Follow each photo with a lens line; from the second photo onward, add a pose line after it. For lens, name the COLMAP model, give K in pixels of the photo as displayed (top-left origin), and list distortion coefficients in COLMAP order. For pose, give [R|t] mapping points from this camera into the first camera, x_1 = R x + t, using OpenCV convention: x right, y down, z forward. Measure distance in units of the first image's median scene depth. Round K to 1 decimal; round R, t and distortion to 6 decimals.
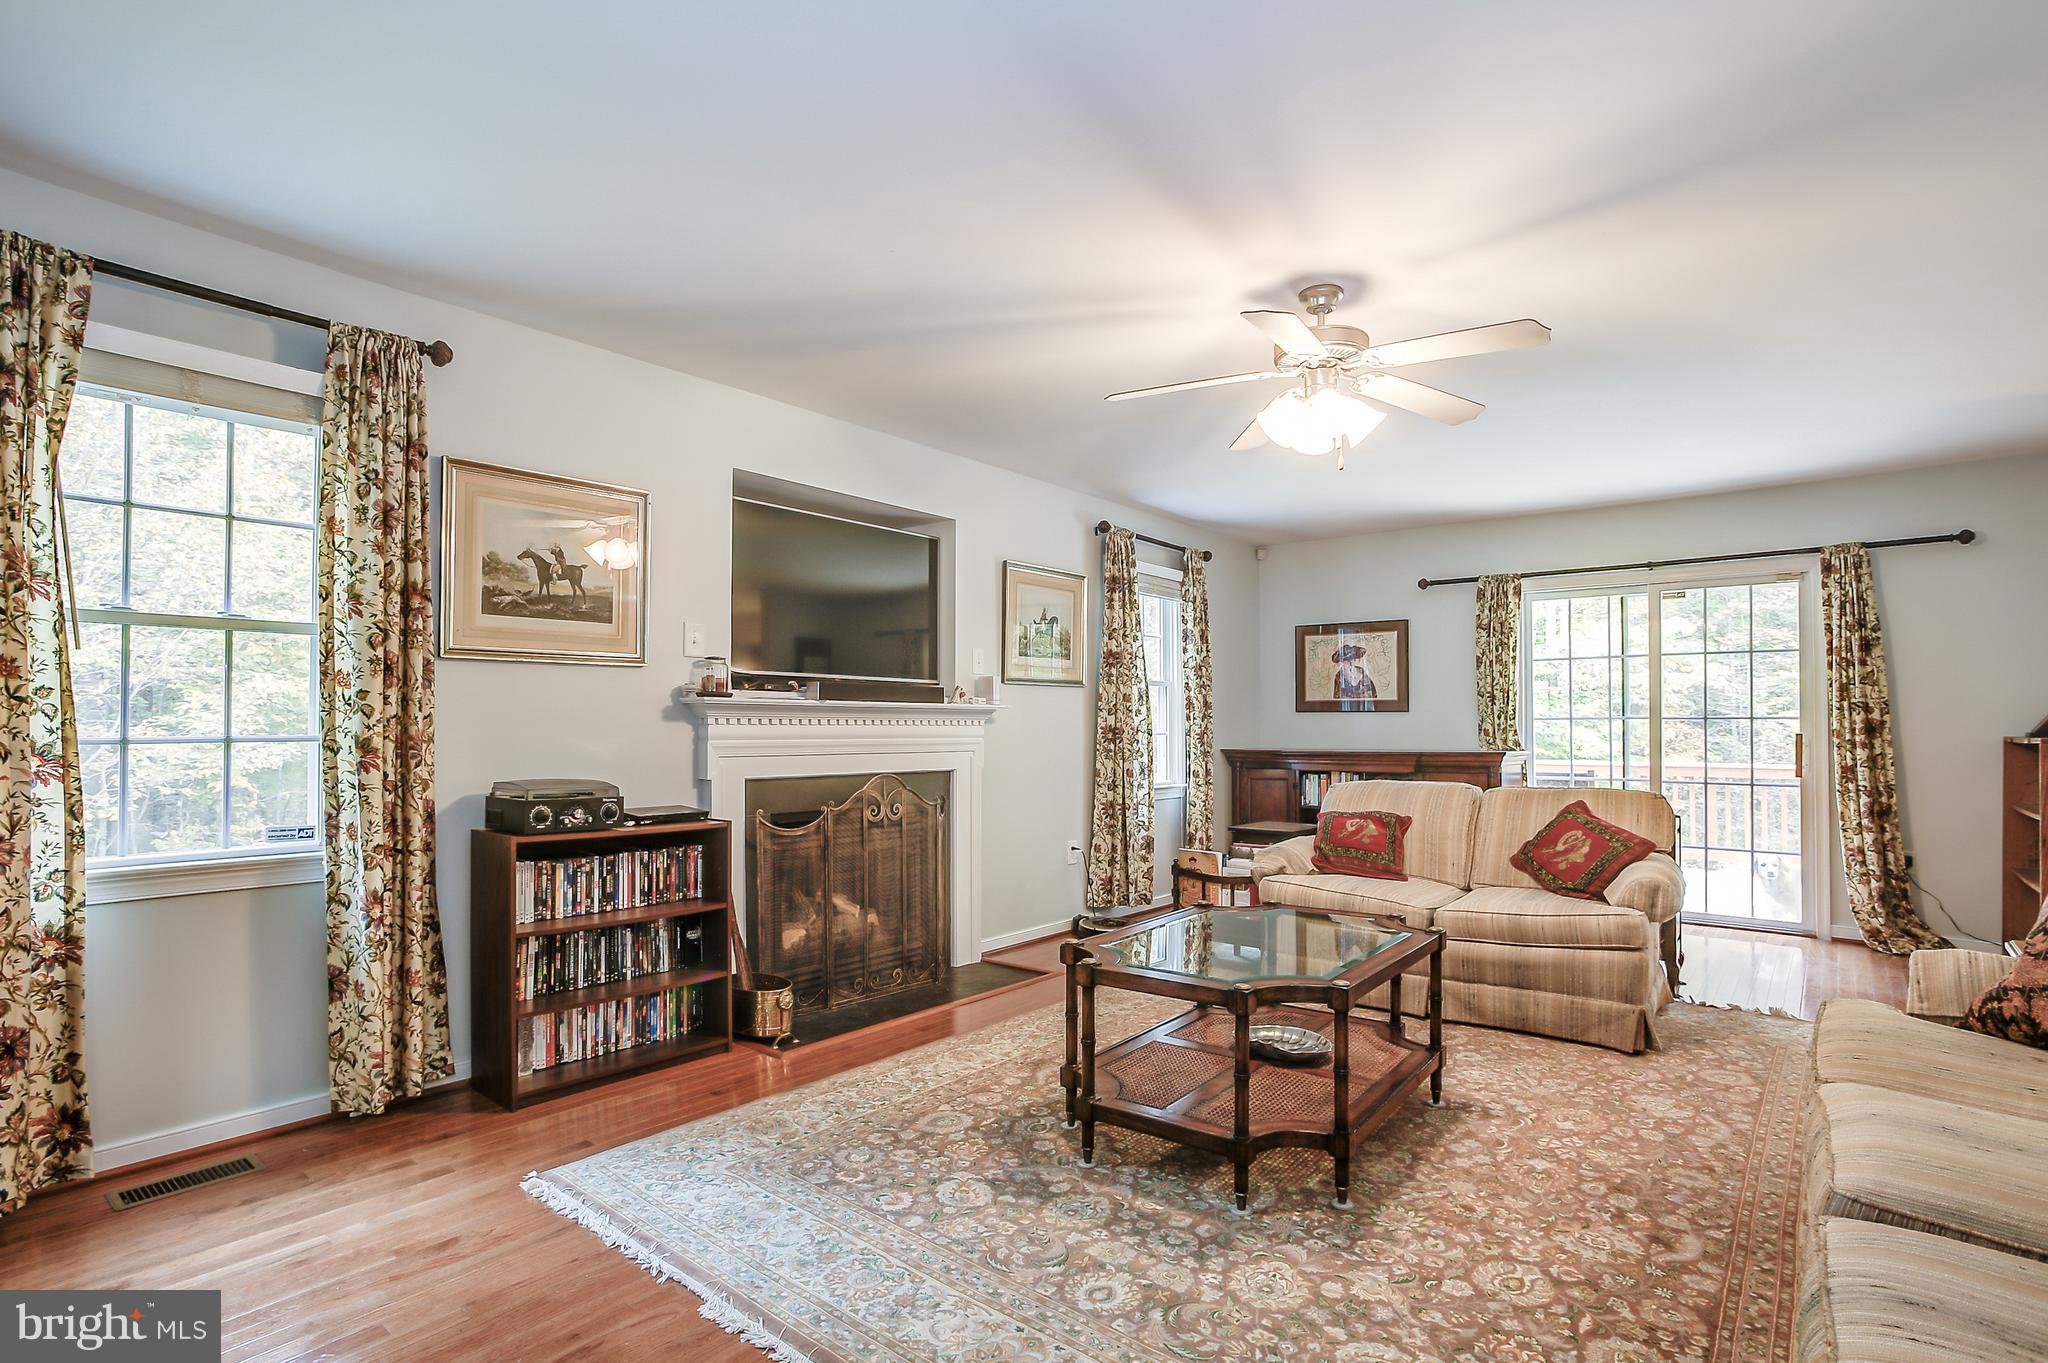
lens RADIAL K [[981.1, 0, 1024.4], [0, 981.1, 715.7], [0, 0, 1]] dist [-0.027715, 0.000195]
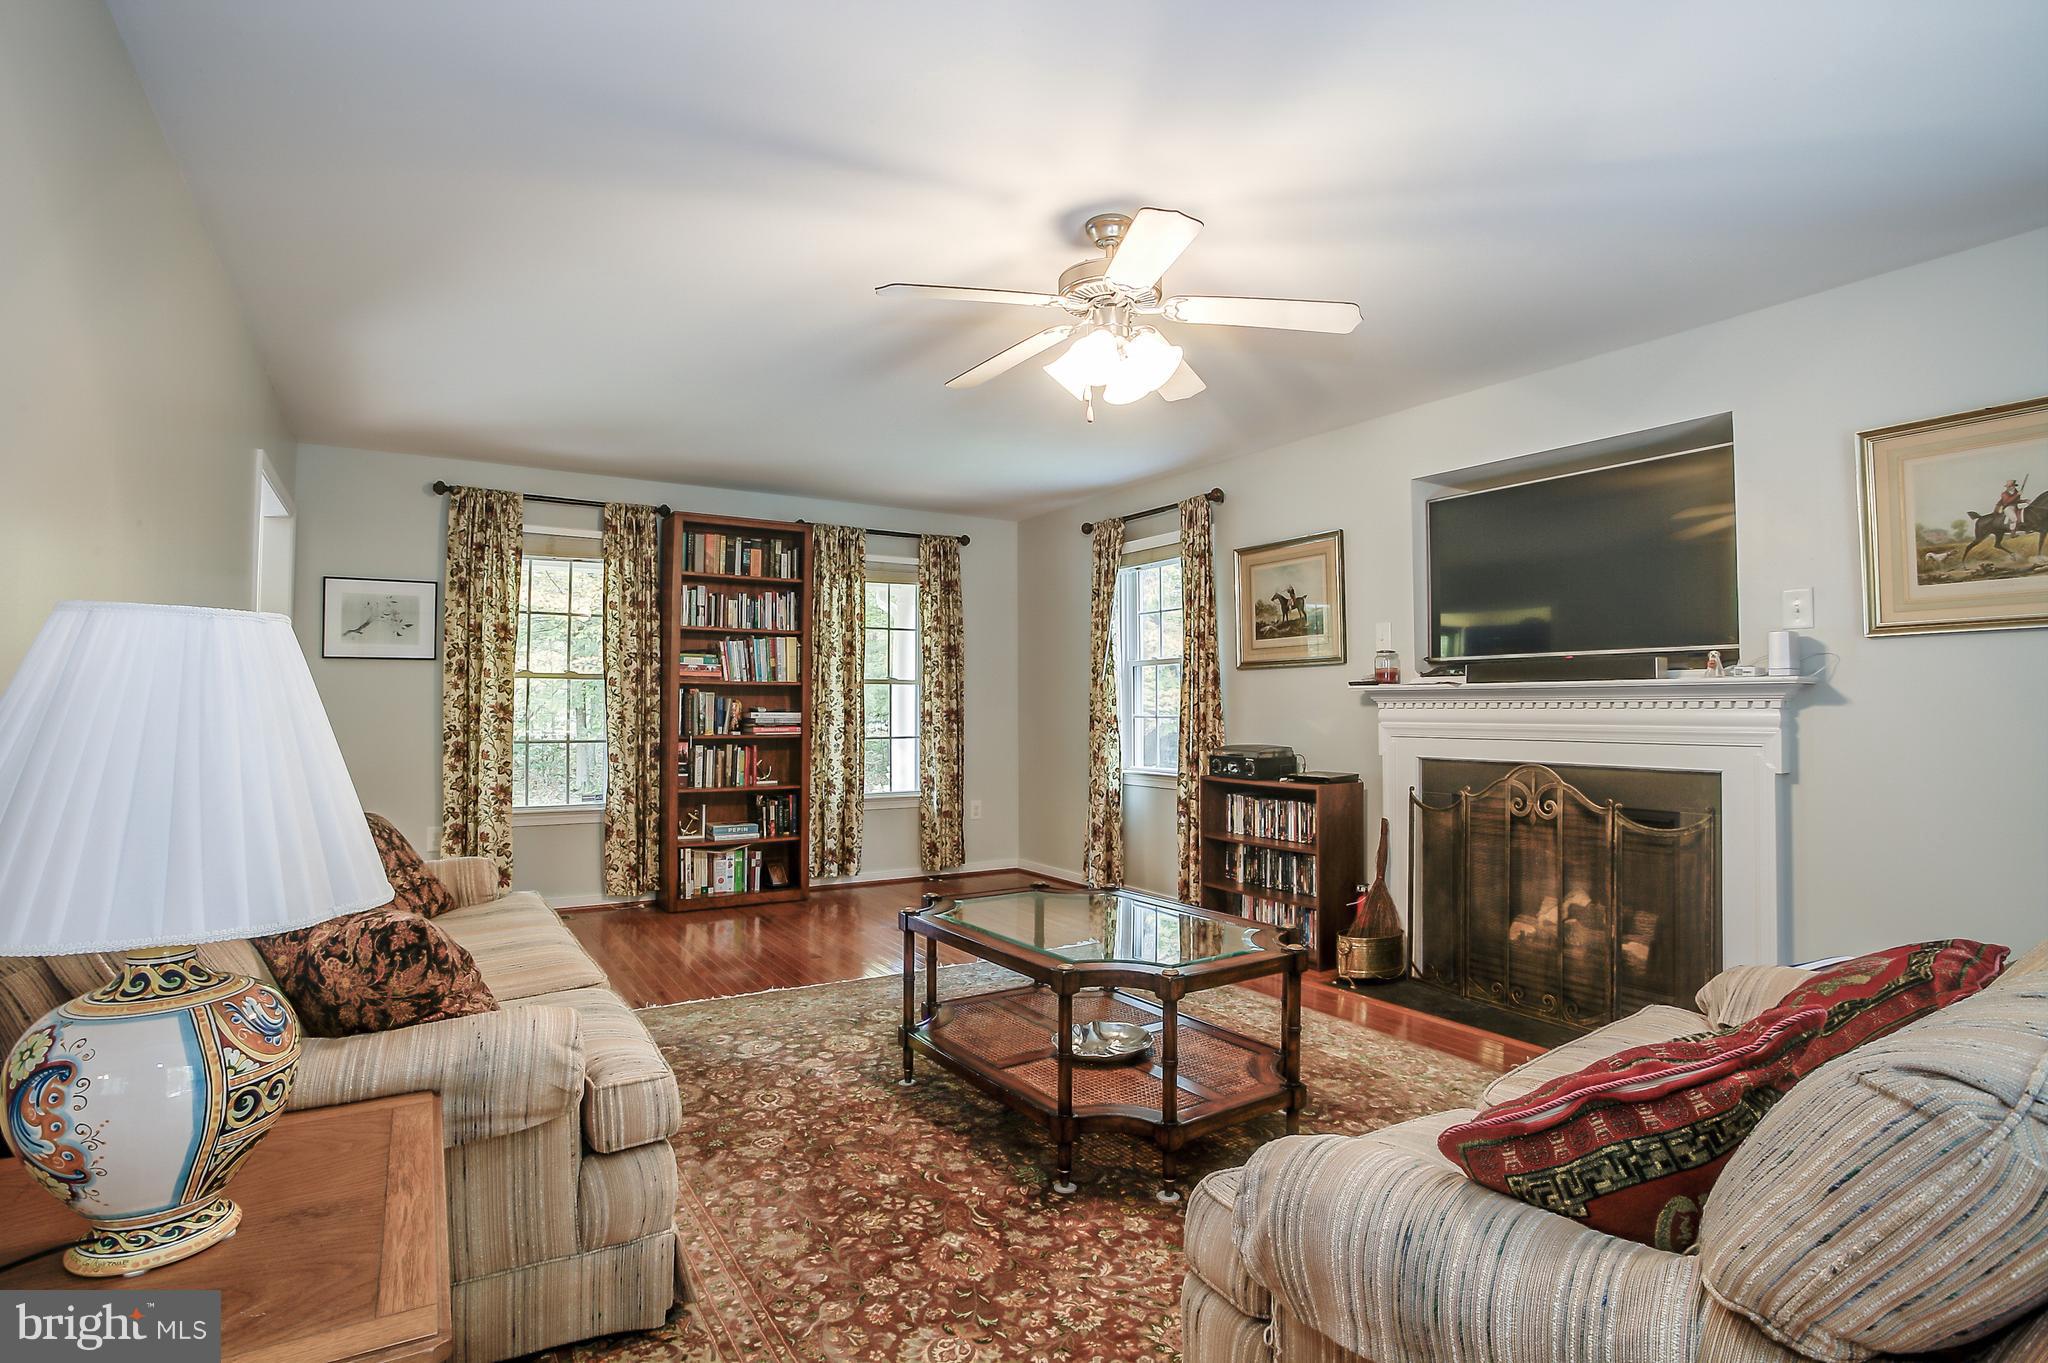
lens RADIAL K [[1005.2, 0, 1023.0], [0, 1005.2, 687.5], [0, 0, 1]] dist [-0.067157, 0.000247]
pose [[-0.310060, -0.019786, -0.950511, 1.119275], [0.013000, 0.999602, -0.025049, 0.009847], [0.950628, -0.020124, -0.309679, 1.134702]]
